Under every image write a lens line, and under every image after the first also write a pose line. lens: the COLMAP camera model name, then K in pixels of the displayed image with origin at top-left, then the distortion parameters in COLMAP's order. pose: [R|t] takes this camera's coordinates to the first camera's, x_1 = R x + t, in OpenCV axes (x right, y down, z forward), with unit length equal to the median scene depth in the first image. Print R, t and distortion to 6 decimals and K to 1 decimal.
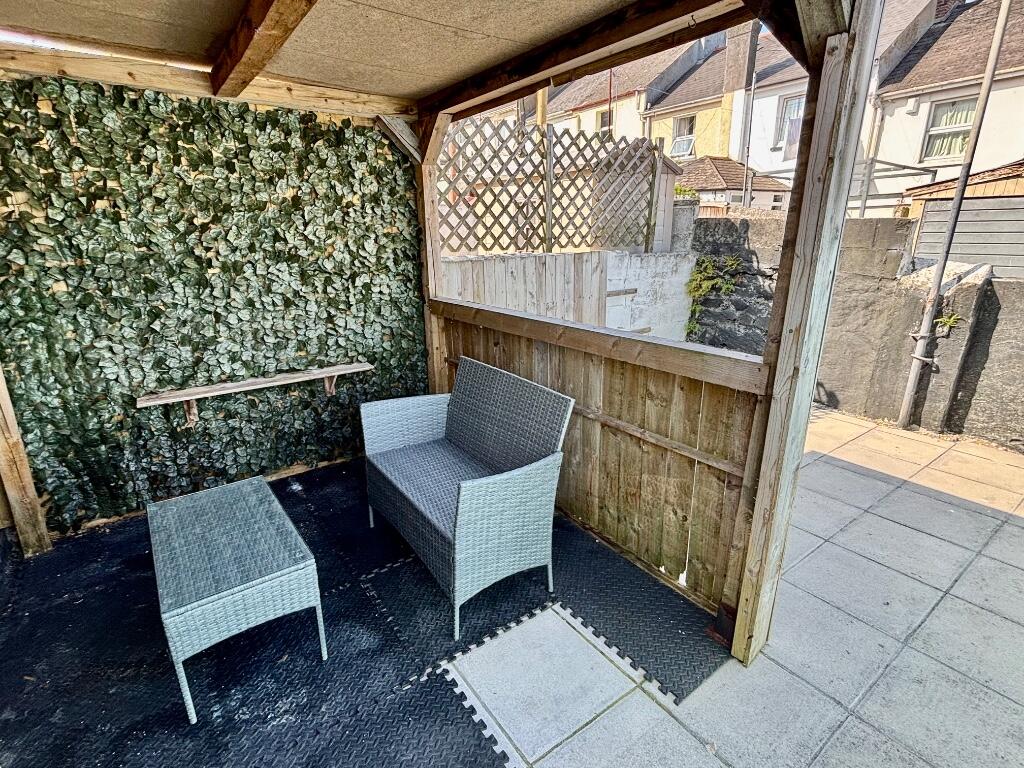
lens RADIAL K [[503.8, 0, 514.1], [0, 503.8, 379.4], [0, 0, 1]] dist [-0.000765, 0.000732]
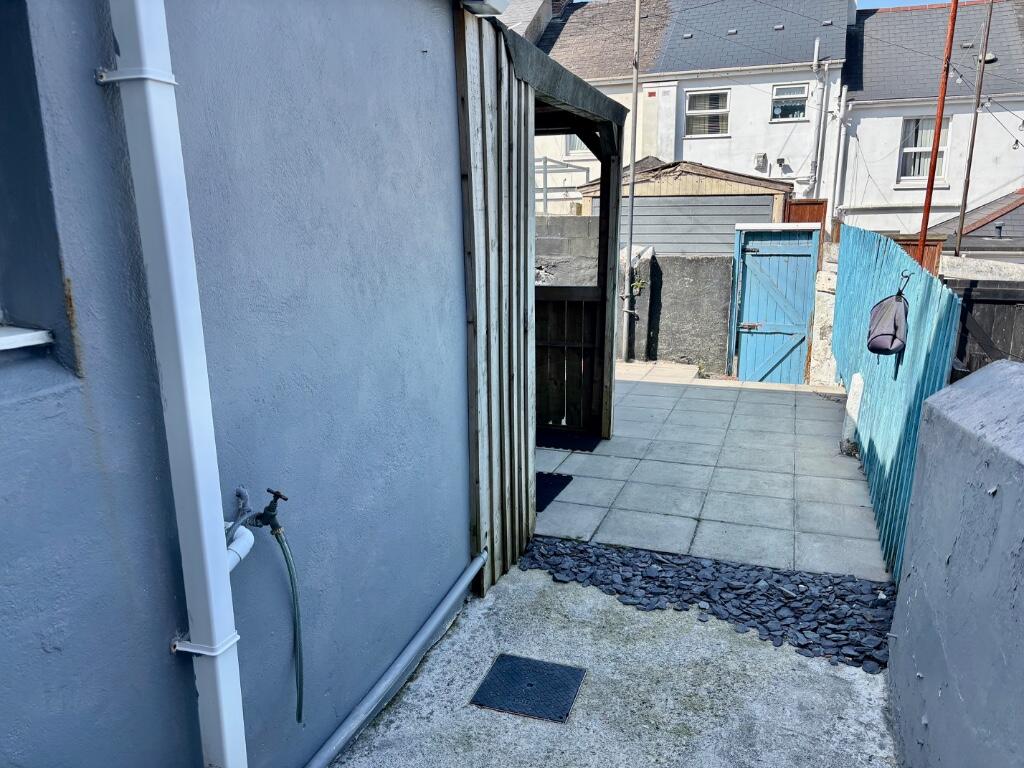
lens RADIAL K [[768.3, 0, 510.4], [0, 768.3, 386.1], [0, 0, 1]] dist [-0.006157, -0.004068]
pose [[0.826585, -0.117646, 0.550379, -0.731597], [0.159162, 0.986853, -0.028093, 0.183598], [-0.539838, 0.110821, 0.834442, -0.654448]]
